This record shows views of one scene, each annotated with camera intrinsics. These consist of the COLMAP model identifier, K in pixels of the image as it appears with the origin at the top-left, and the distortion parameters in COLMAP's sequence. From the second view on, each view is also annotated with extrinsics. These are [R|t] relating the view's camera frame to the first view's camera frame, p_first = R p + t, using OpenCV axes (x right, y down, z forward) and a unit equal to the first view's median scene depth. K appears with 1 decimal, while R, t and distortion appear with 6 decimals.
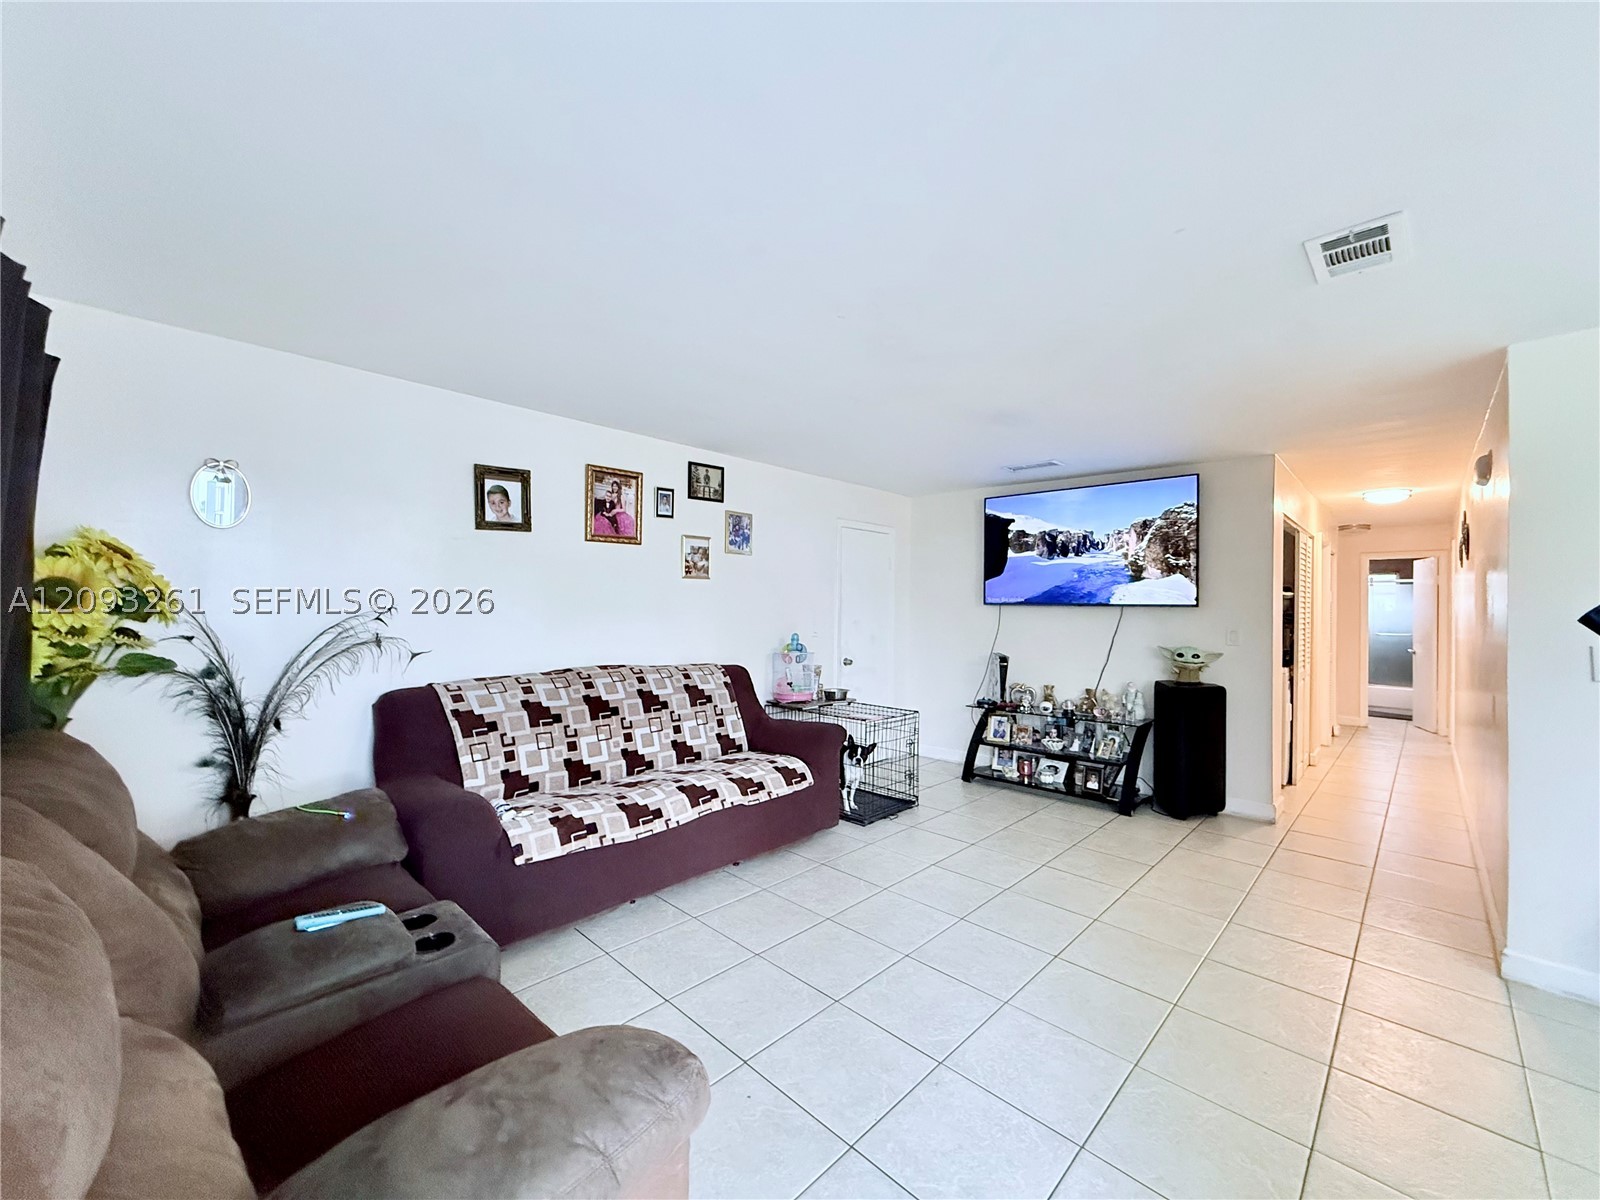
lens RADIAL K [[641.4, 0, 800.0], [0, 641.4, 600.0], [0, 0, 1]] dist [0.000285, 0.000152]
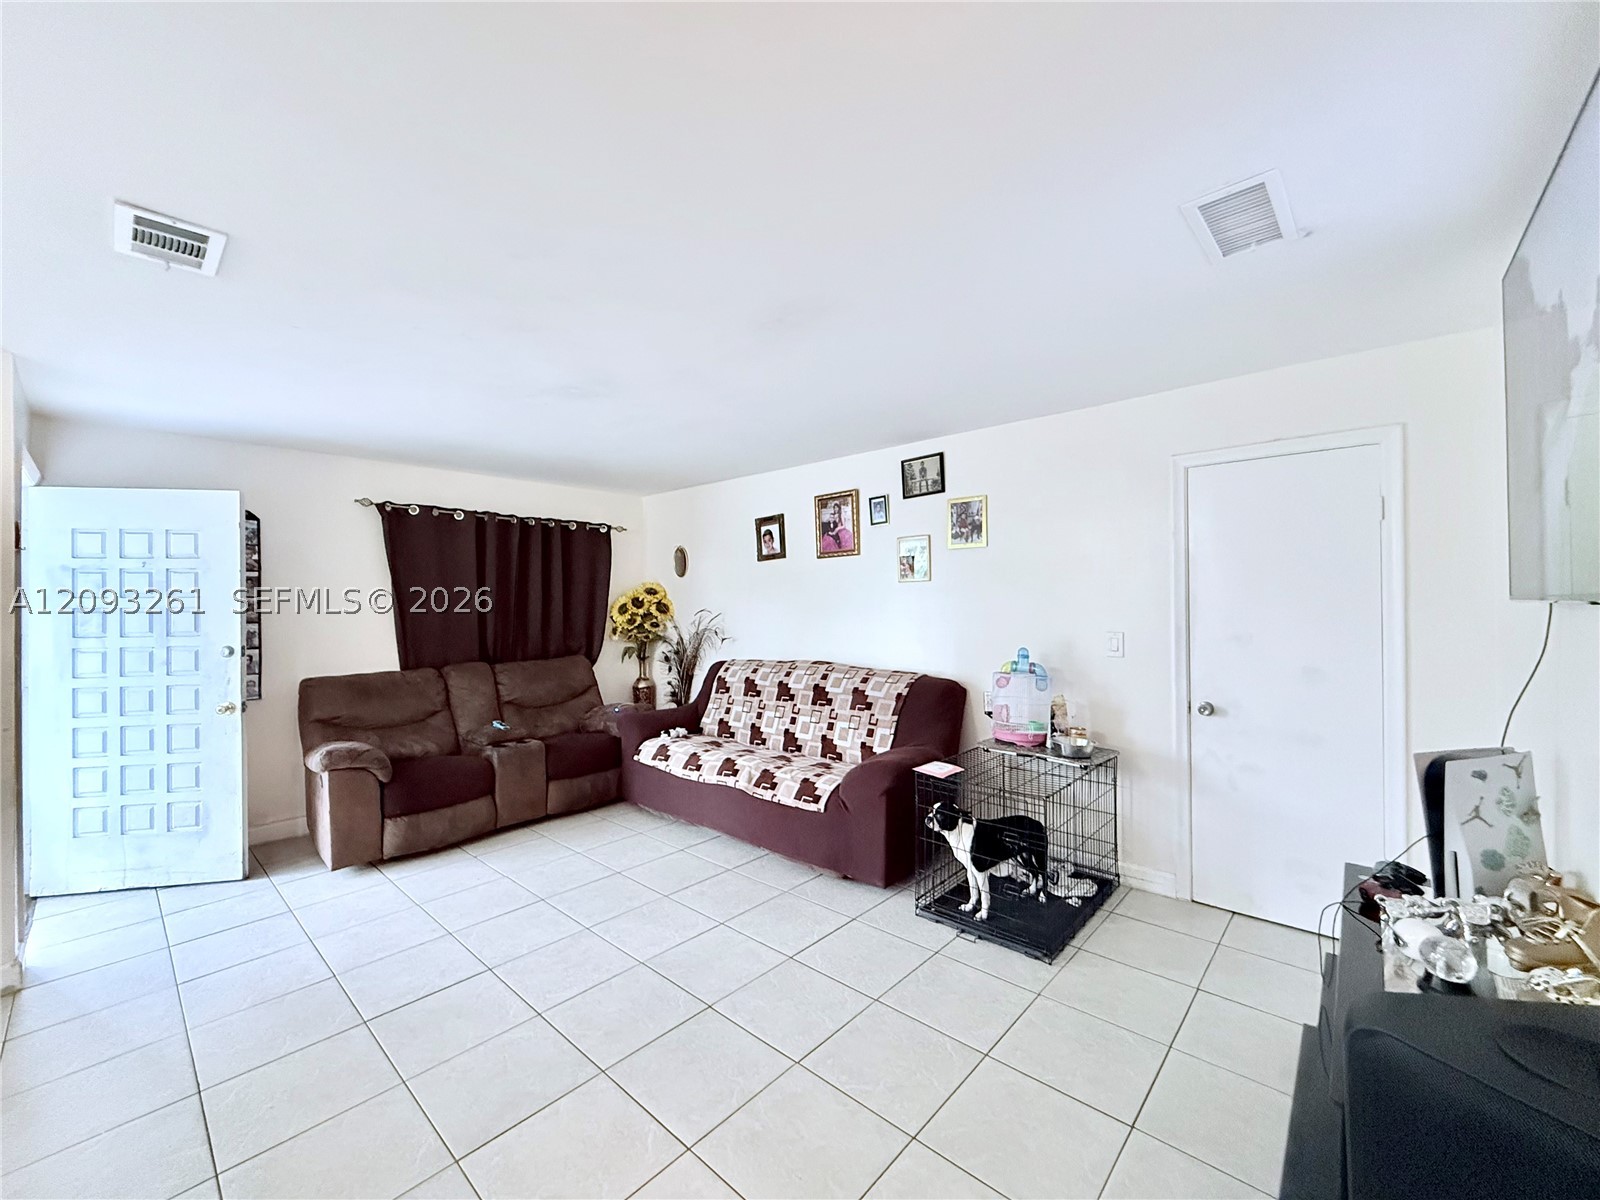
lens RADIAL K [[649.0, 0, 800.0], [0, 649.0, 600.0], [0, 0, 1]] dist [0.001348, -0.000034]
pose [[0.034438, -0.023806, -0.999123, 0.880184], [0.015395, 0.999610, -0.023287, 0.014864], [0.999288, -0.014579, 0.034791, 0.898553]]
